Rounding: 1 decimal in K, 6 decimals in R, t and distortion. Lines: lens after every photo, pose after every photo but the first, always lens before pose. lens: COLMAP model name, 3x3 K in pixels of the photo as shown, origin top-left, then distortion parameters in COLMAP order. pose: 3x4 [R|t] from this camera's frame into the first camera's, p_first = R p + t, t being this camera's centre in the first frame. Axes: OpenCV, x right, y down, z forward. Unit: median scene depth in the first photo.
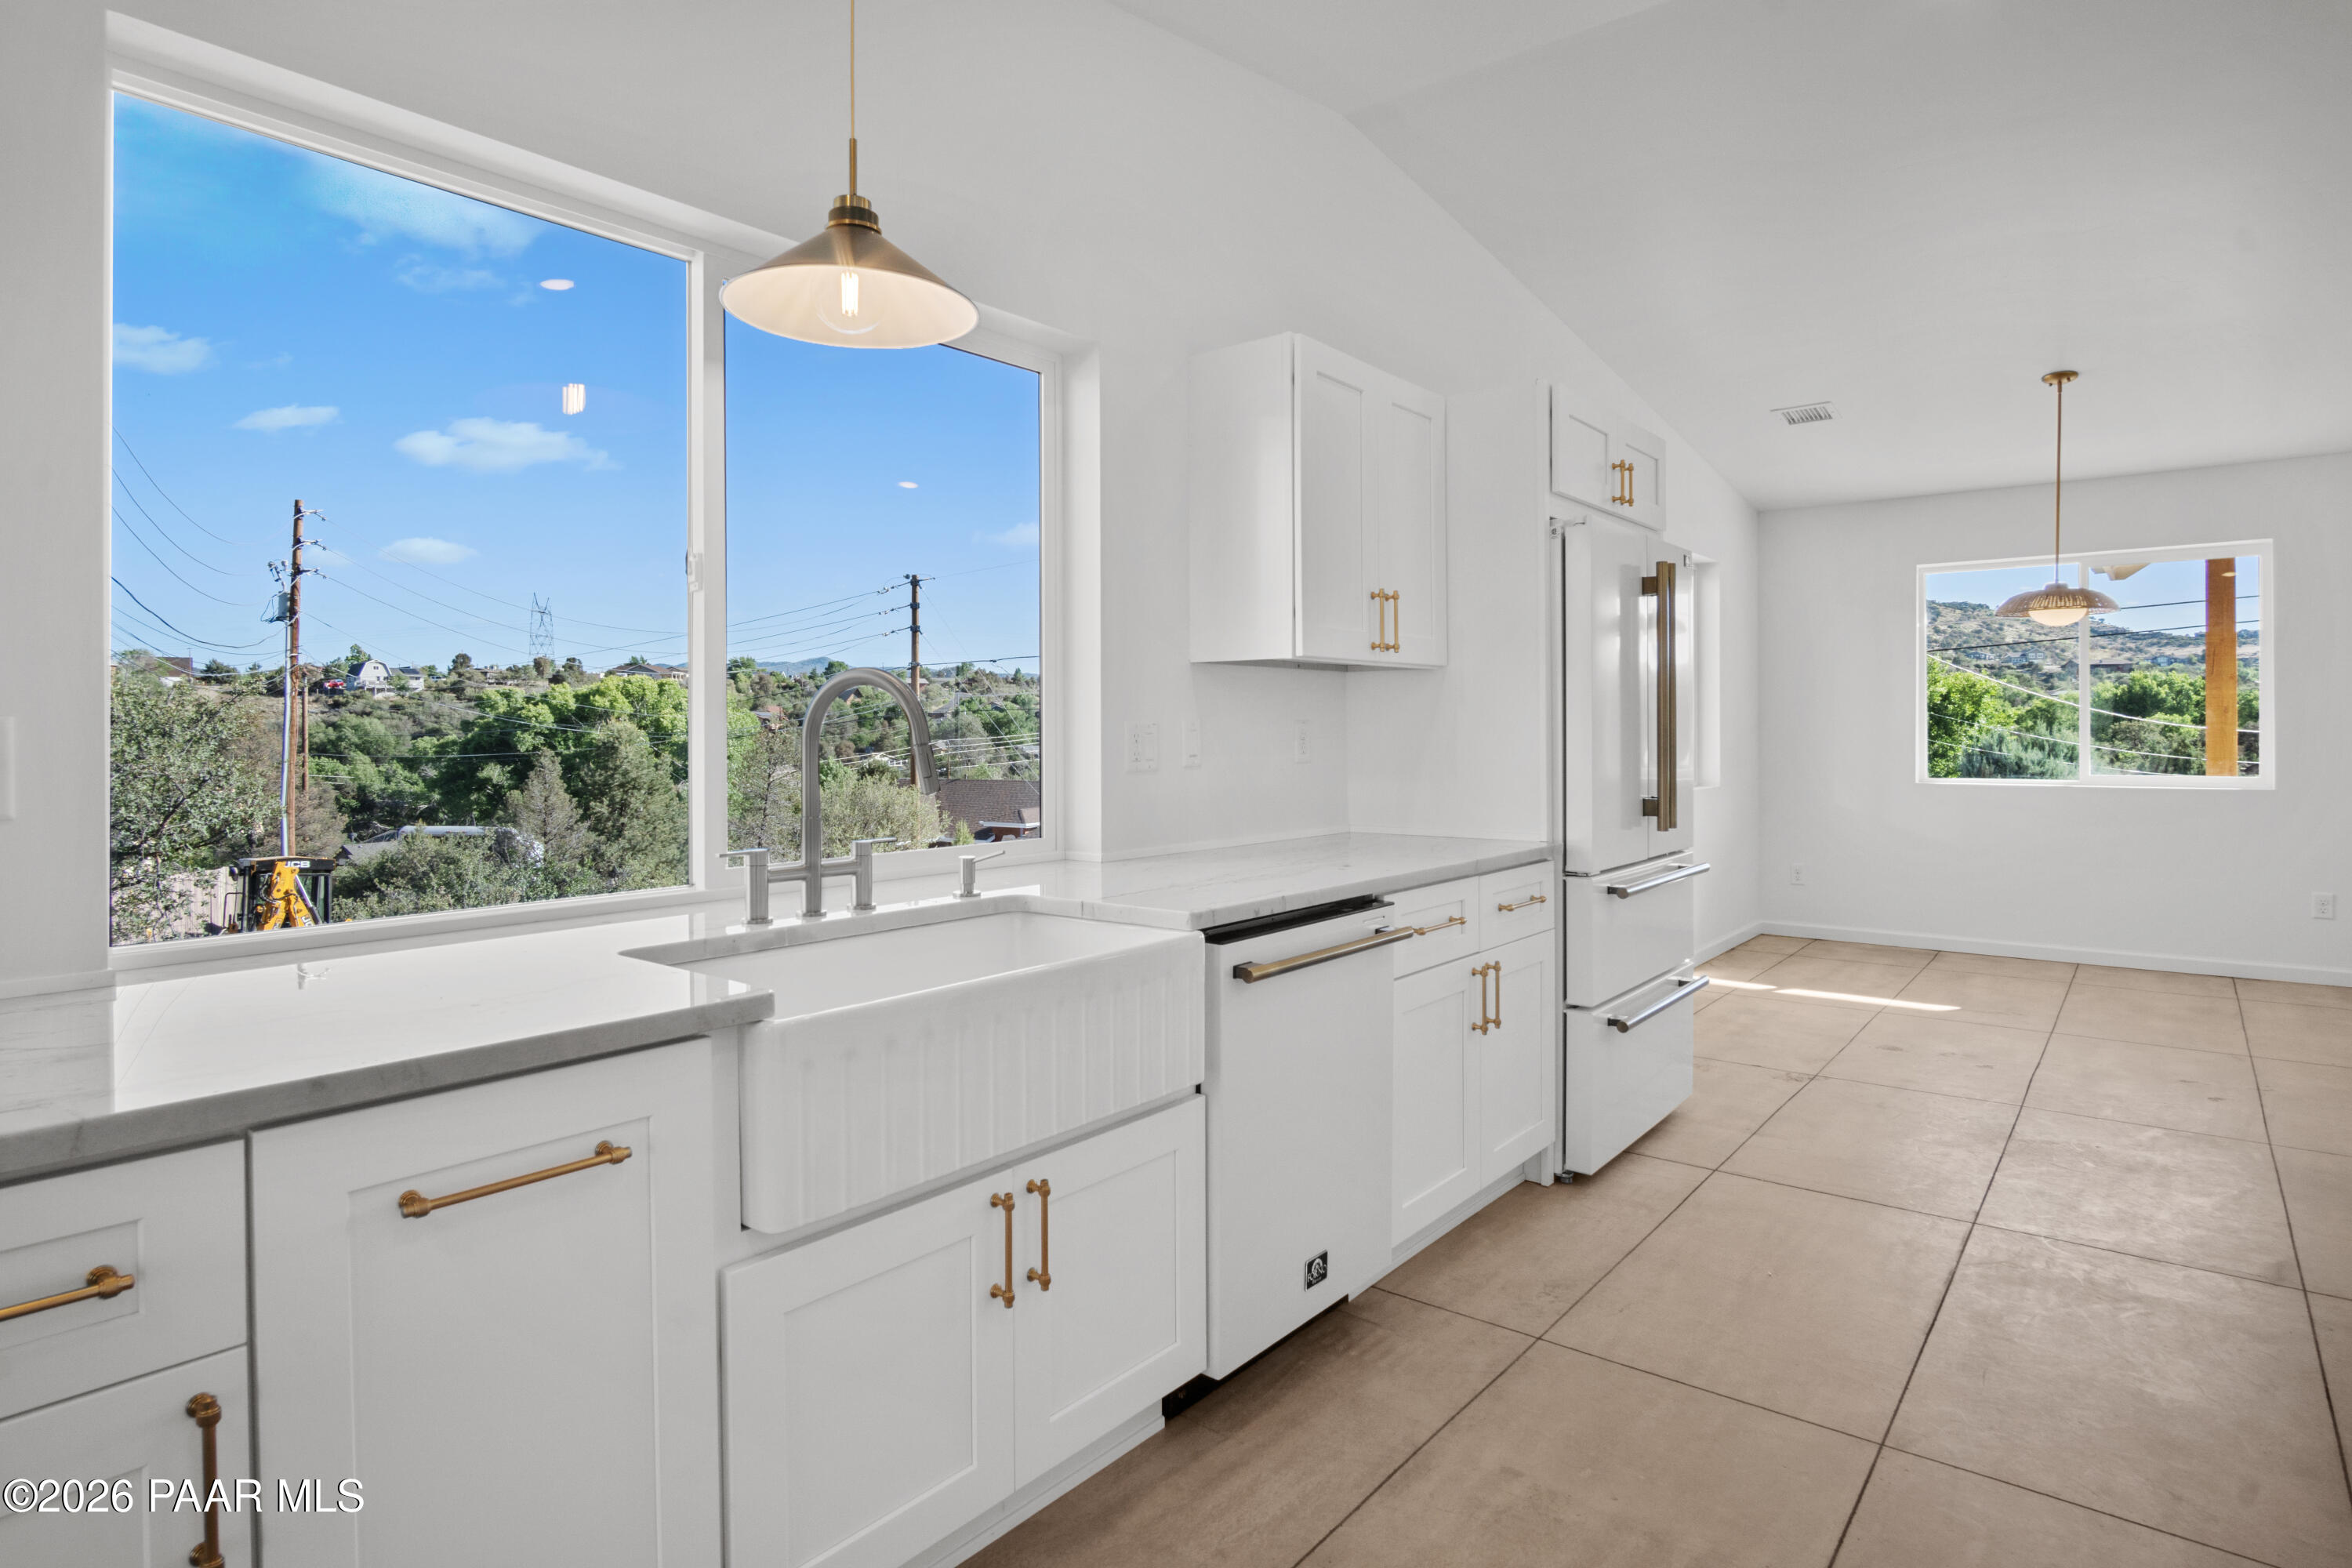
lens RADIAL K [[1261.4, 0, 1148.1], [0, 1261.4, 726.1], [0, 0, 1]] dist [-0.023843, 0.000258]
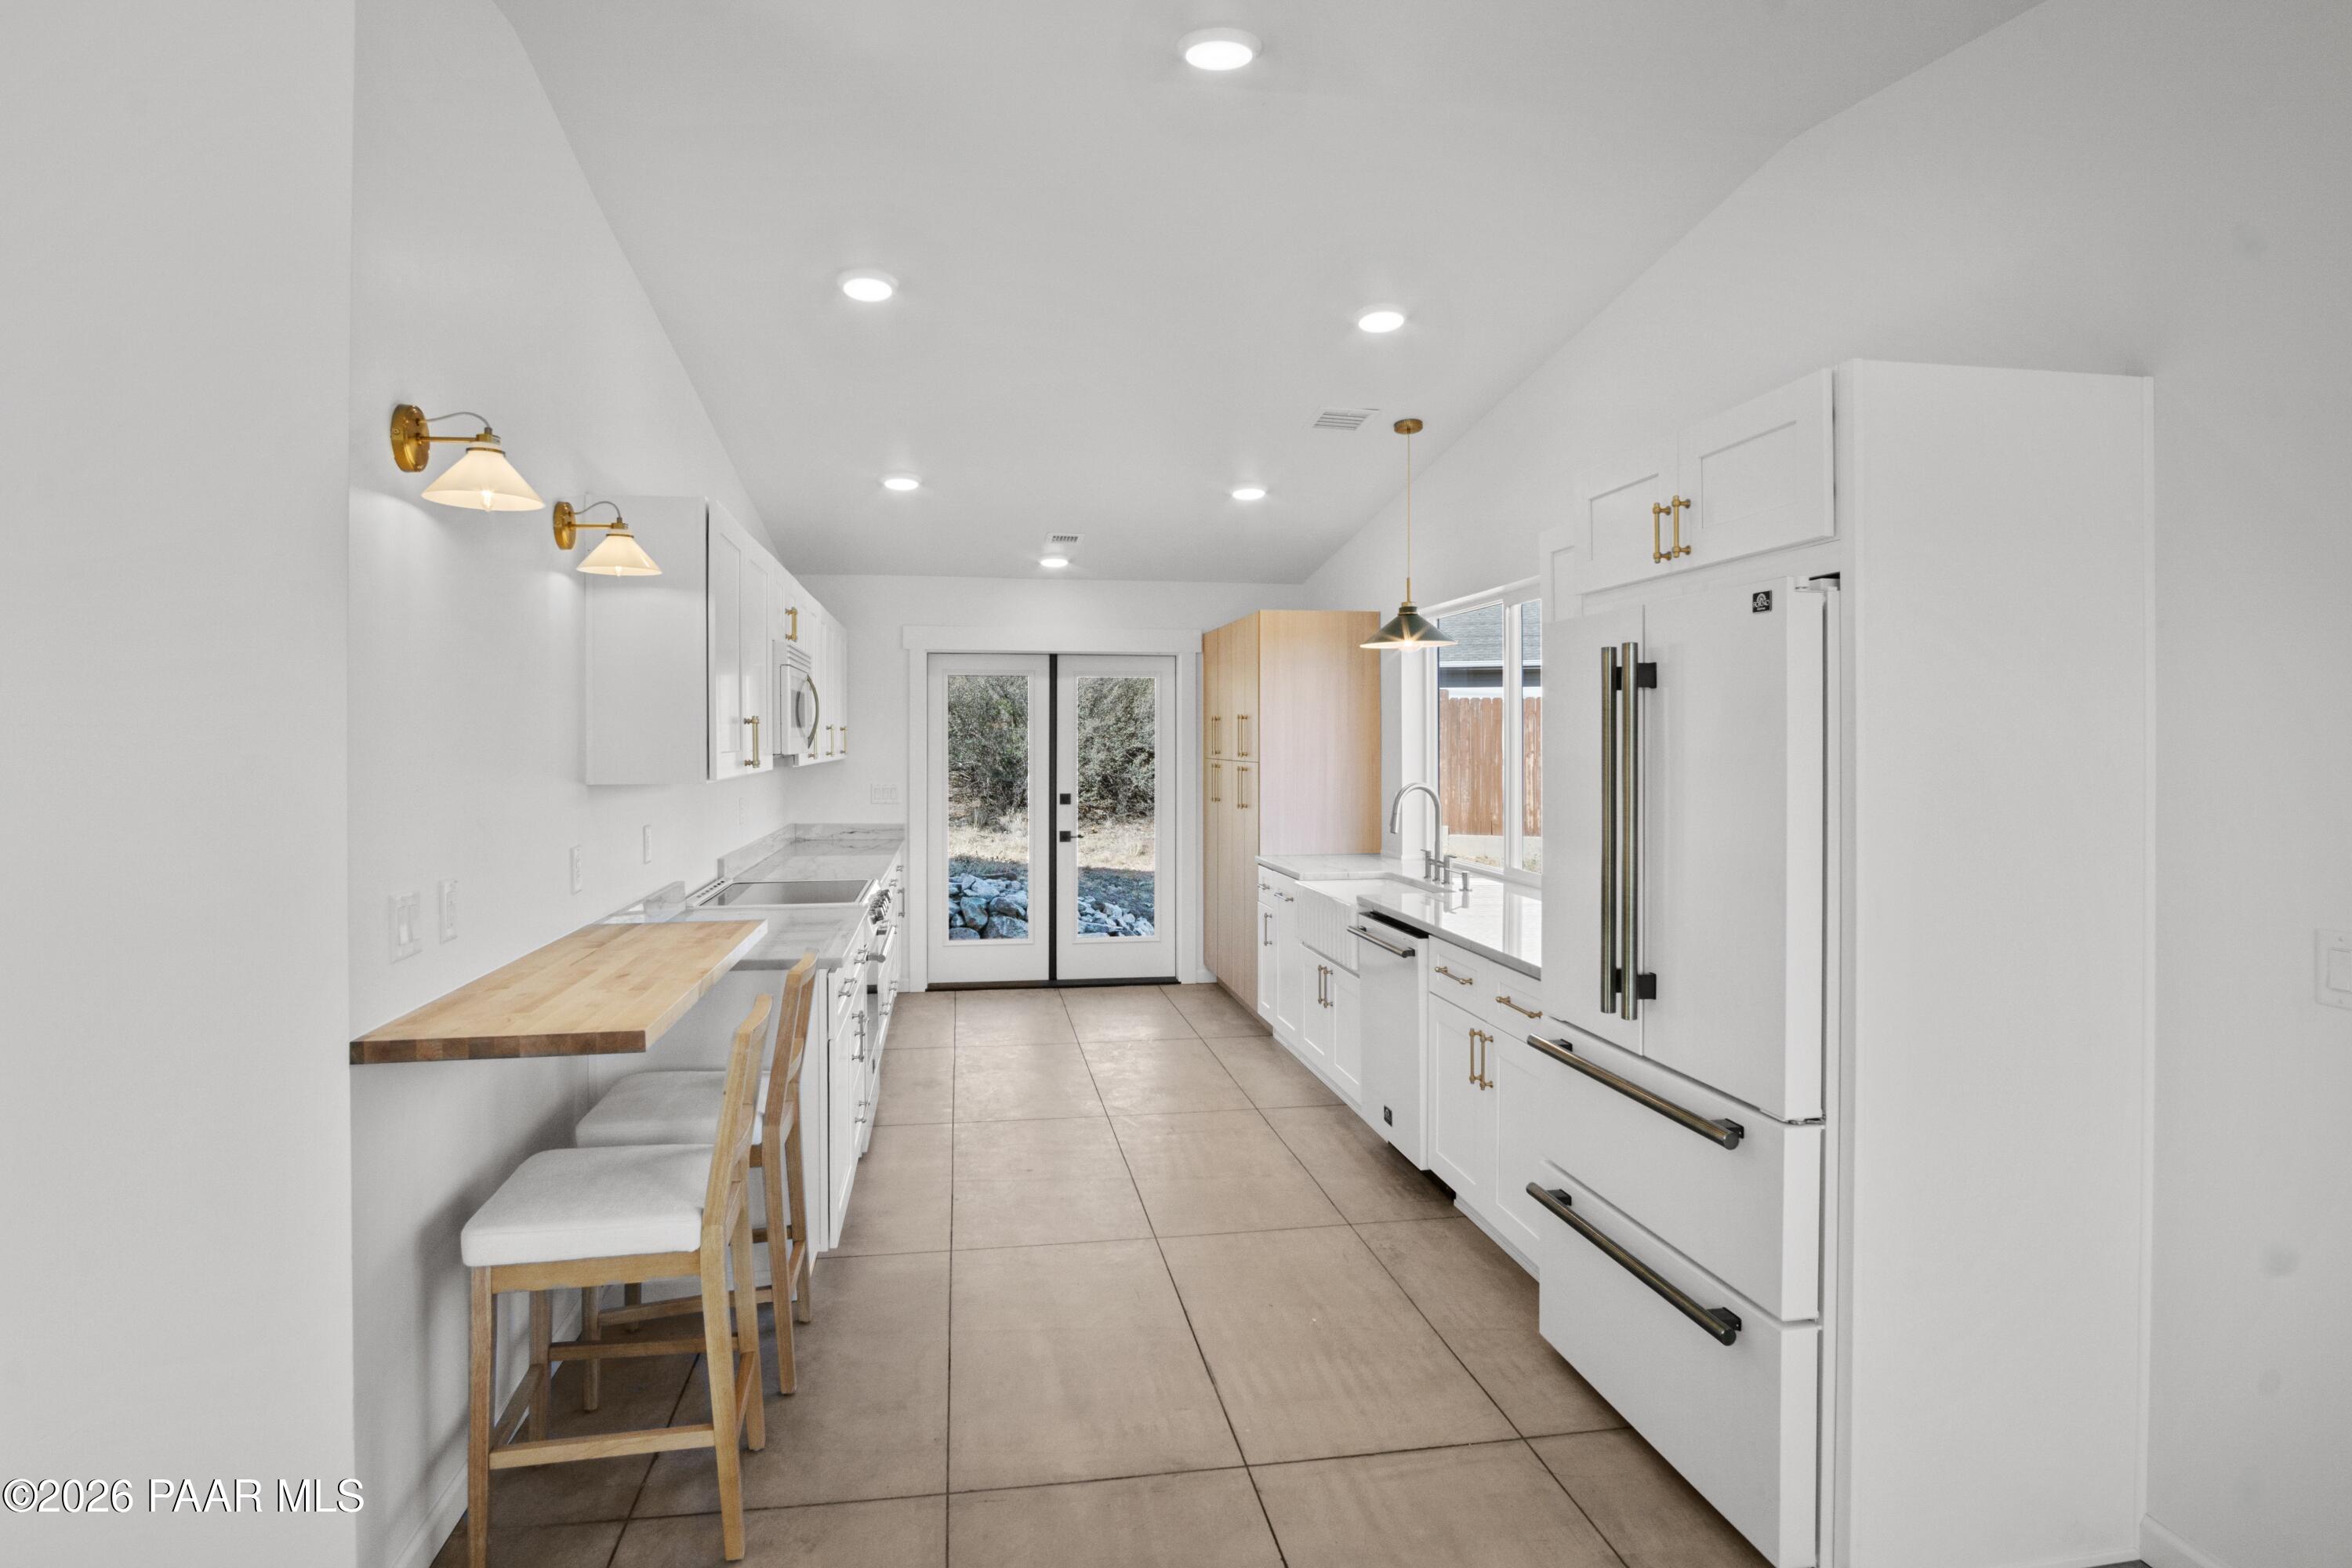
lens RADIAL K [[1257.8, 0, 1143.3], [0, 1257.8, 745.3], [0, 0, 1]] dist [-0.012102, -0.000047]
pose [[-0.671769, 0.005064, -0.740743, 1.534170], [0.004255, 0.999987, 0.002977, -0.099950], [0.740749, -0.001151, -0.671781, 1.748446]]
